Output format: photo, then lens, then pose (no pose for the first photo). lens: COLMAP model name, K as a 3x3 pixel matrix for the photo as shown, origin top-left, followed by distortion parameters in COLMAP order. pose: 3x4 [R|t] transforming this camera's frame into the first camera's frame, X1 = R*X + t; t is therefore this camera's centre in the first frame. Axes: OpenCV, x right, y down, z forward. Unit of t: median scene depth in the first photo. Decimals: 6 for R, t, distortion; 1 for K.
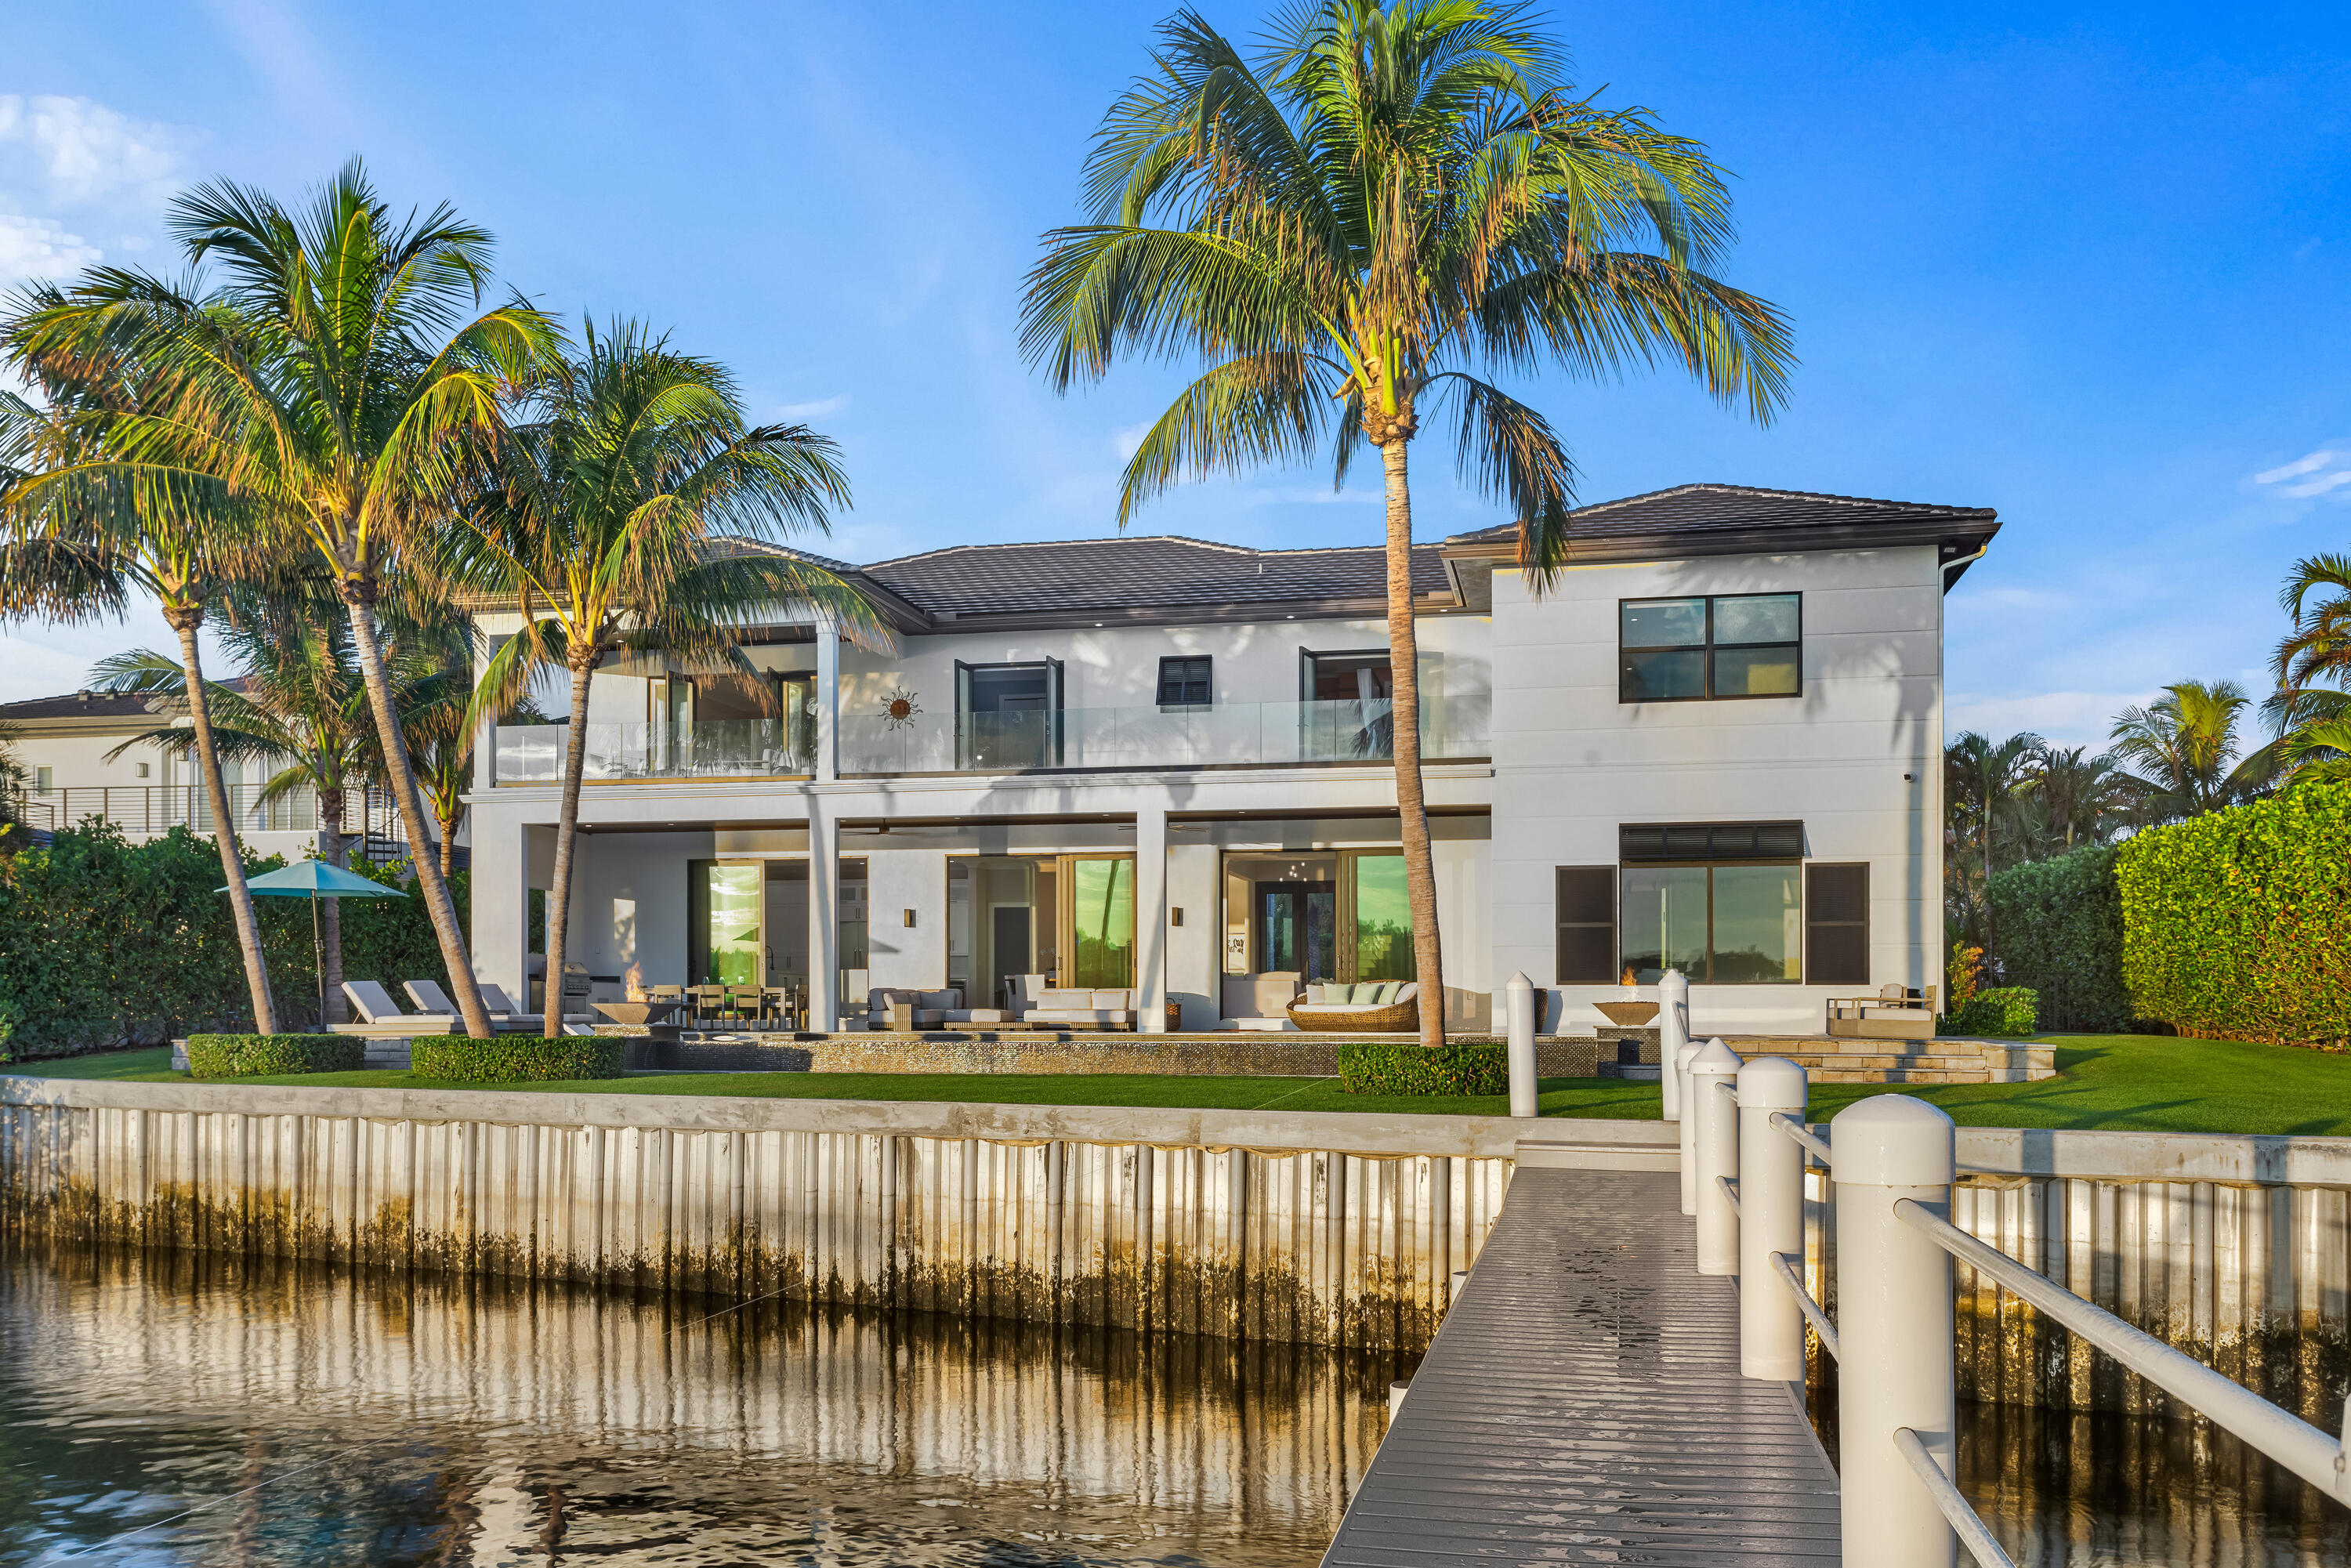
lens RADIAL K [[2021.4, 0, 1174.5], [0, 2021.4, 1009.0], [0, 0, 1]] dist [-0.007153, -0.004075]
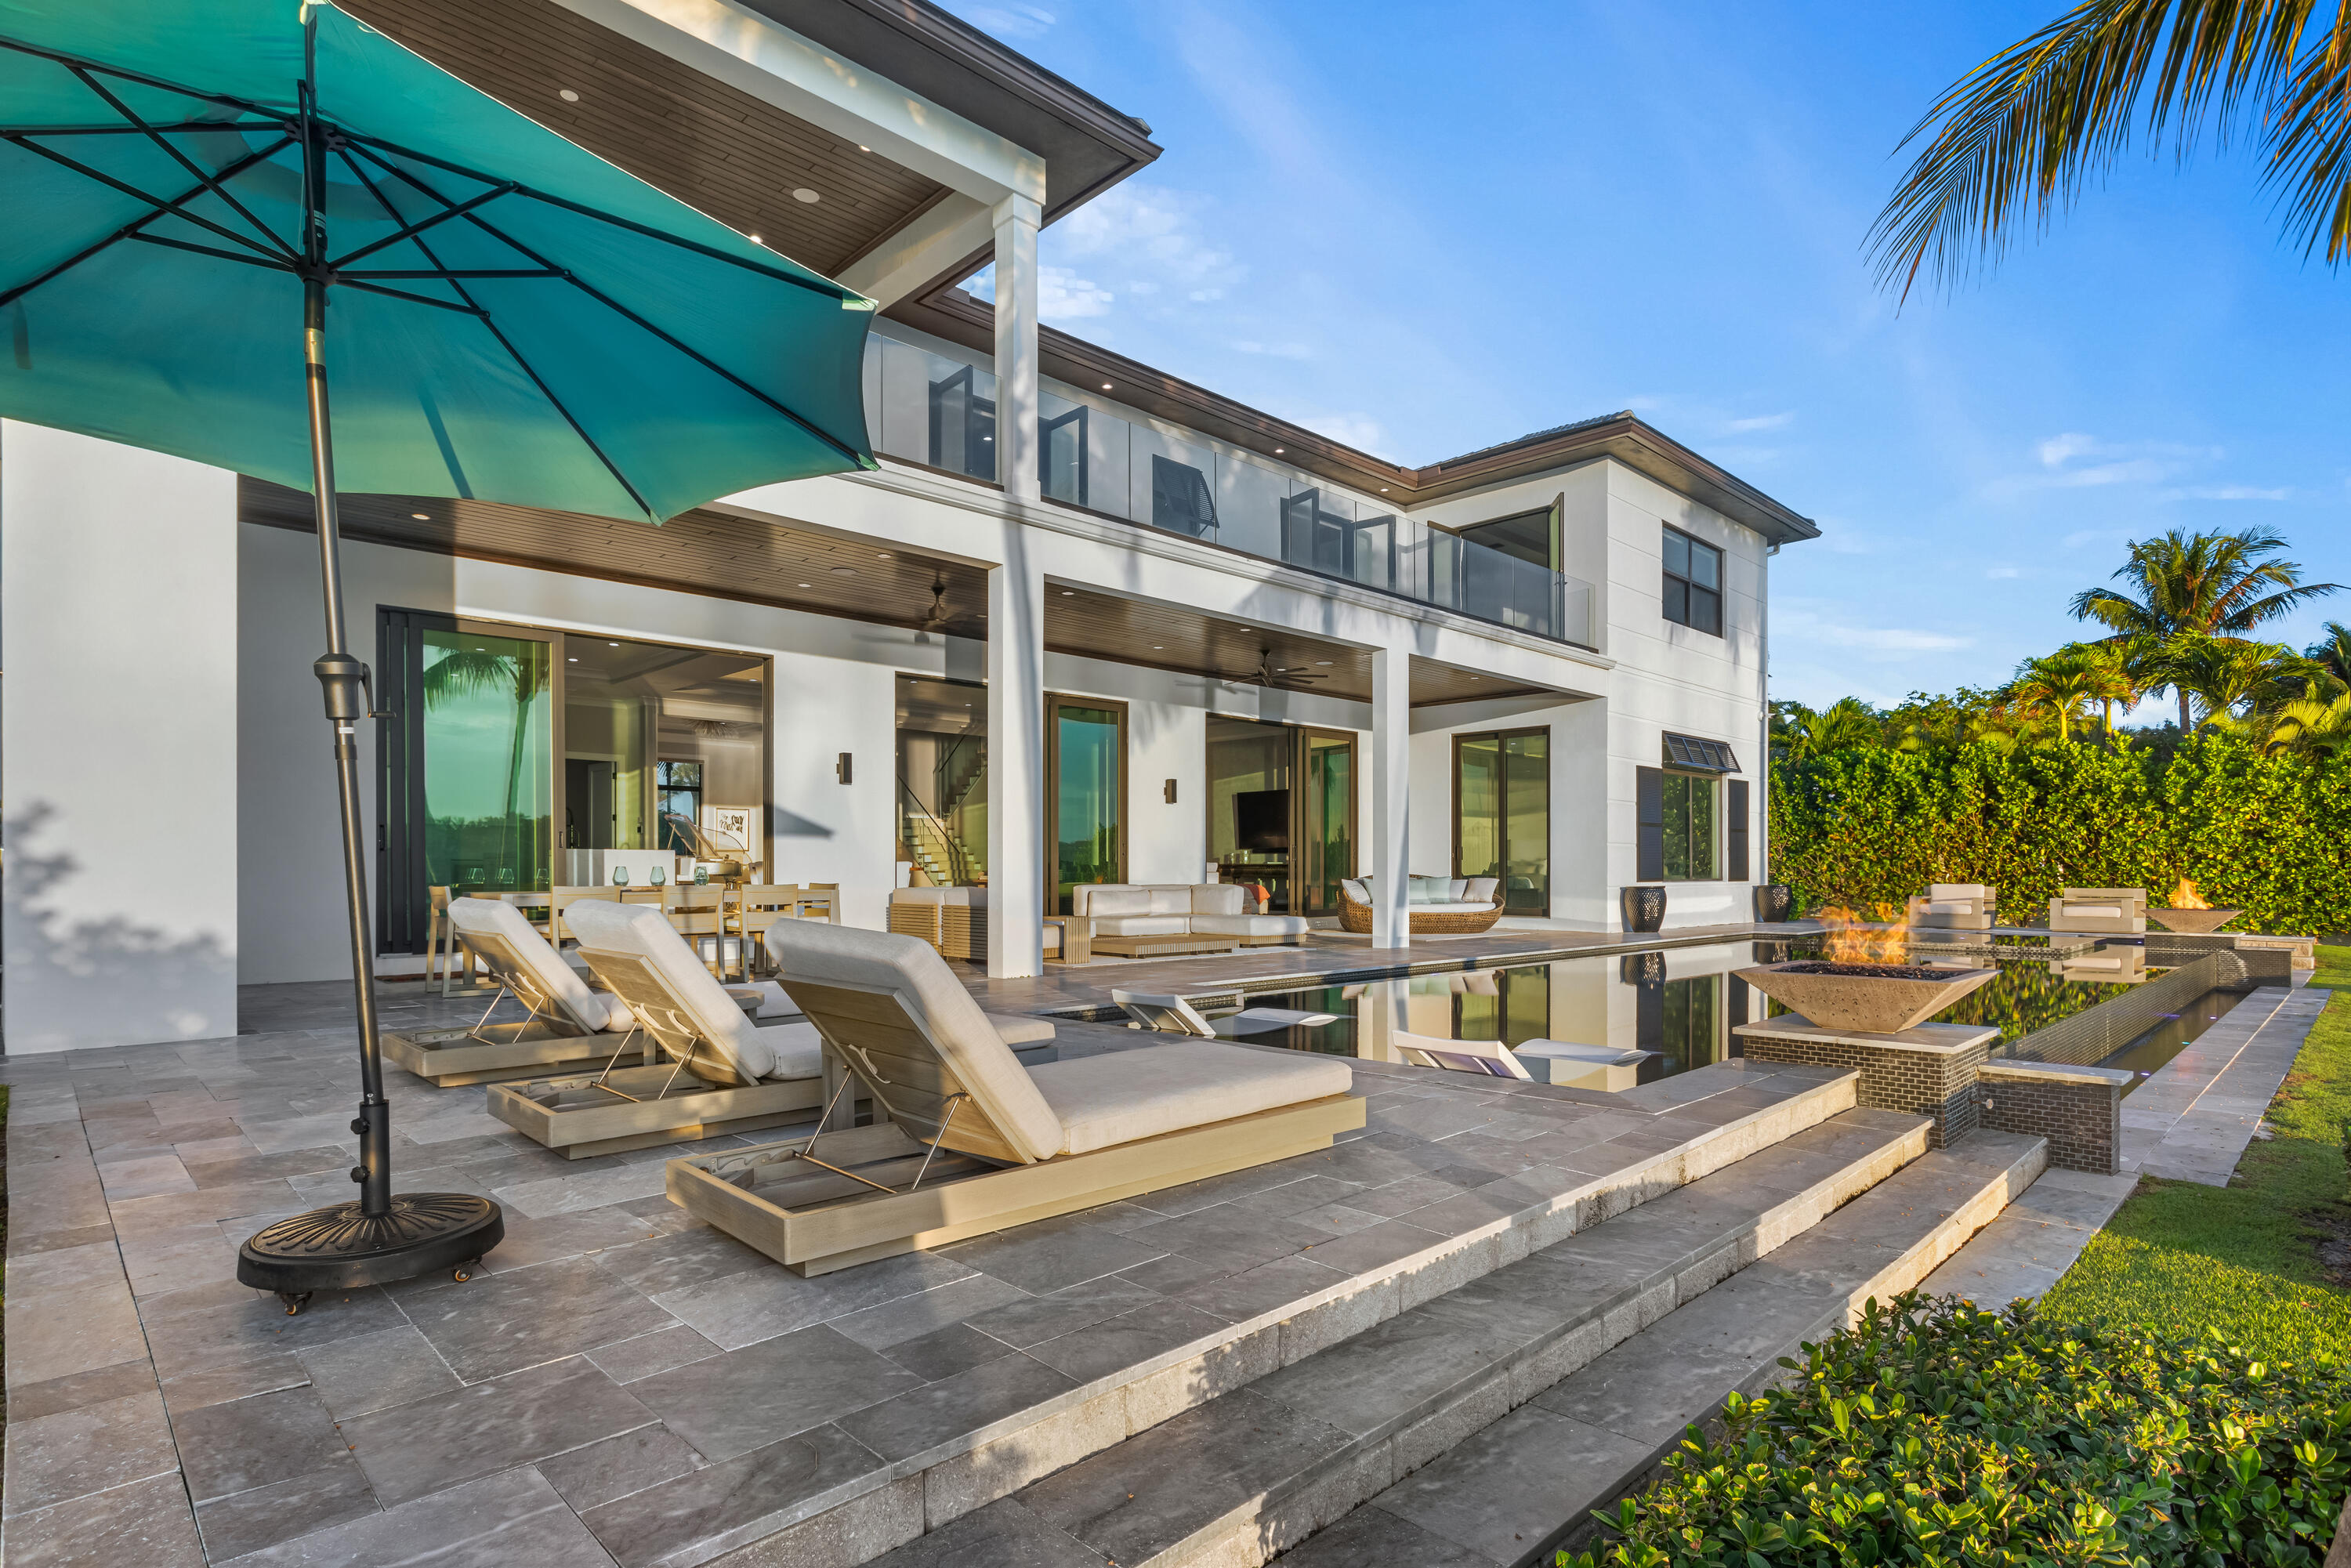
lens RADIAL K [[1219.9, 0, 1185.6], [0, 1219.9, 880.2], [0, 0, 1]] dist [-0.004310, -0.001233]
pose [[0.557631, -0.001124, 0.830088, -0.459421], [-0.004020, 0.999984, 0.004055, -0.016610], [-0.830079, -0.005598, 0.557618, 0.863989]]
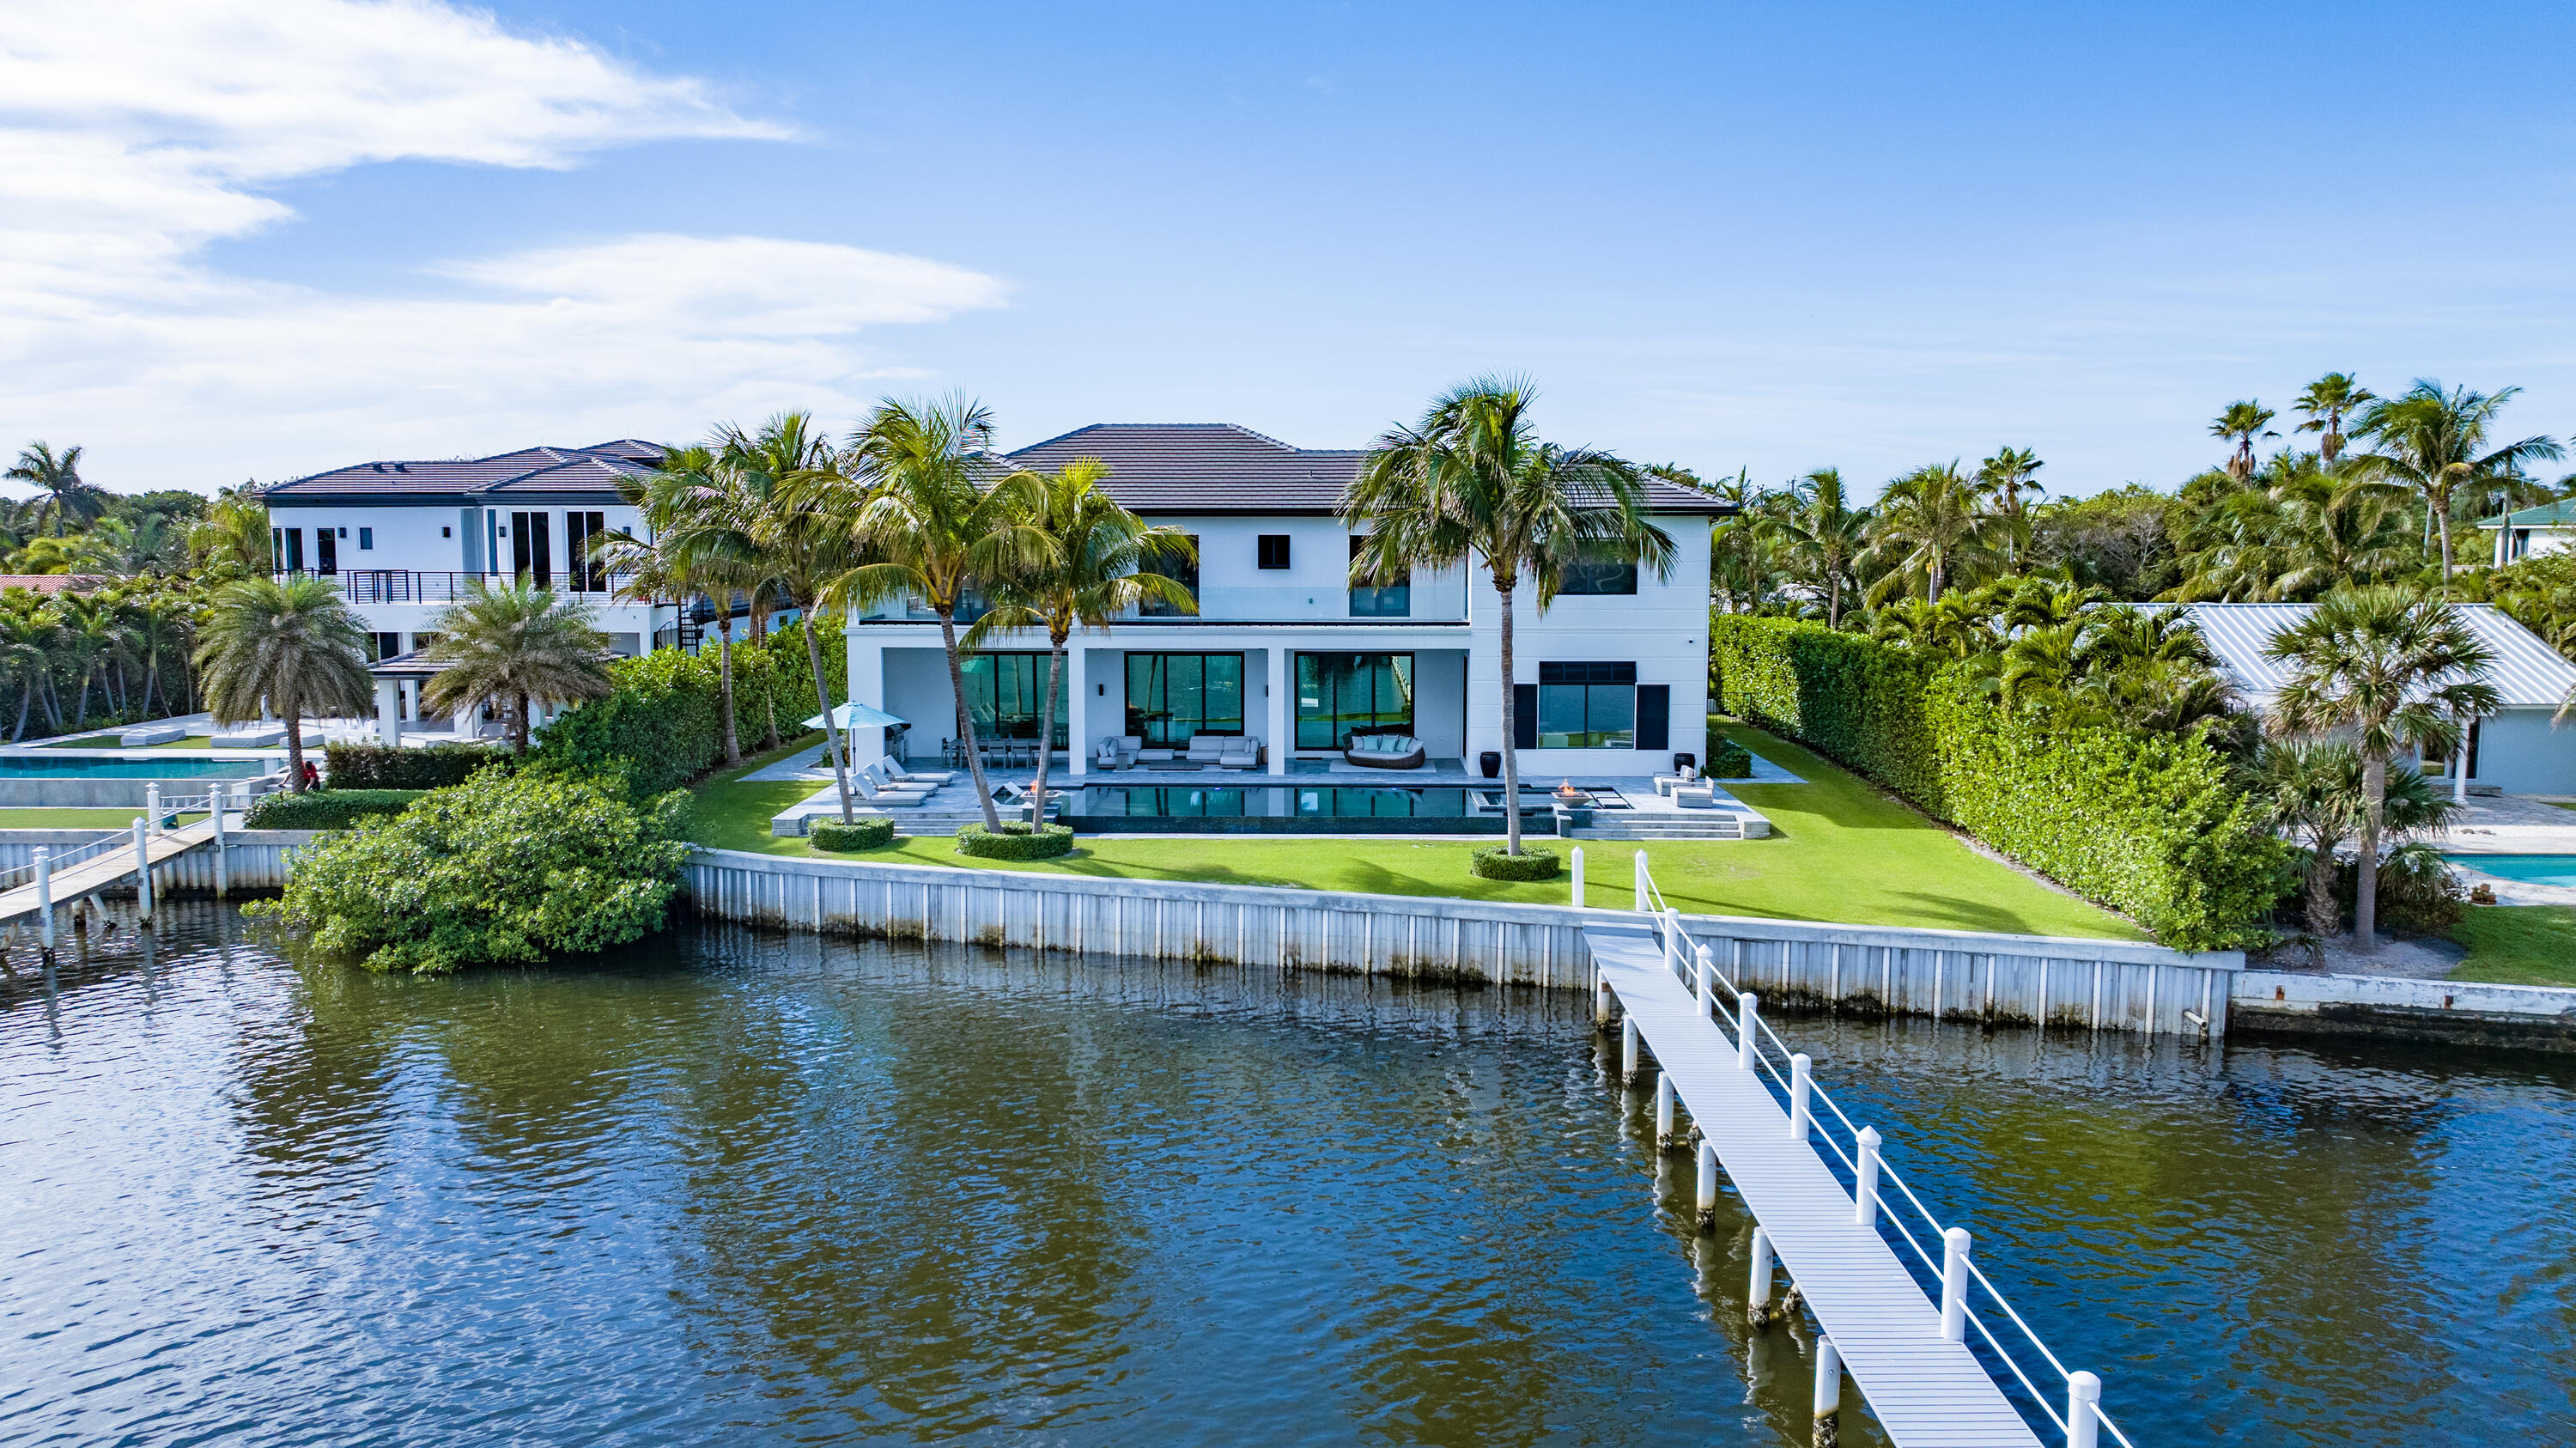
lens RADIAL K [[1828.0, 0, 1288.0], [0, 1828.0, 724.0], [0, 0, 1]] dist [-0.029100, 0.001033]
pose [[0.982826, -0.019808, 0.183468, -0.311117], [-0.000412, 0.993985, 0.109519, -0.219501], [-0.184534, -0.107713, 0.976906, -0.583783]]
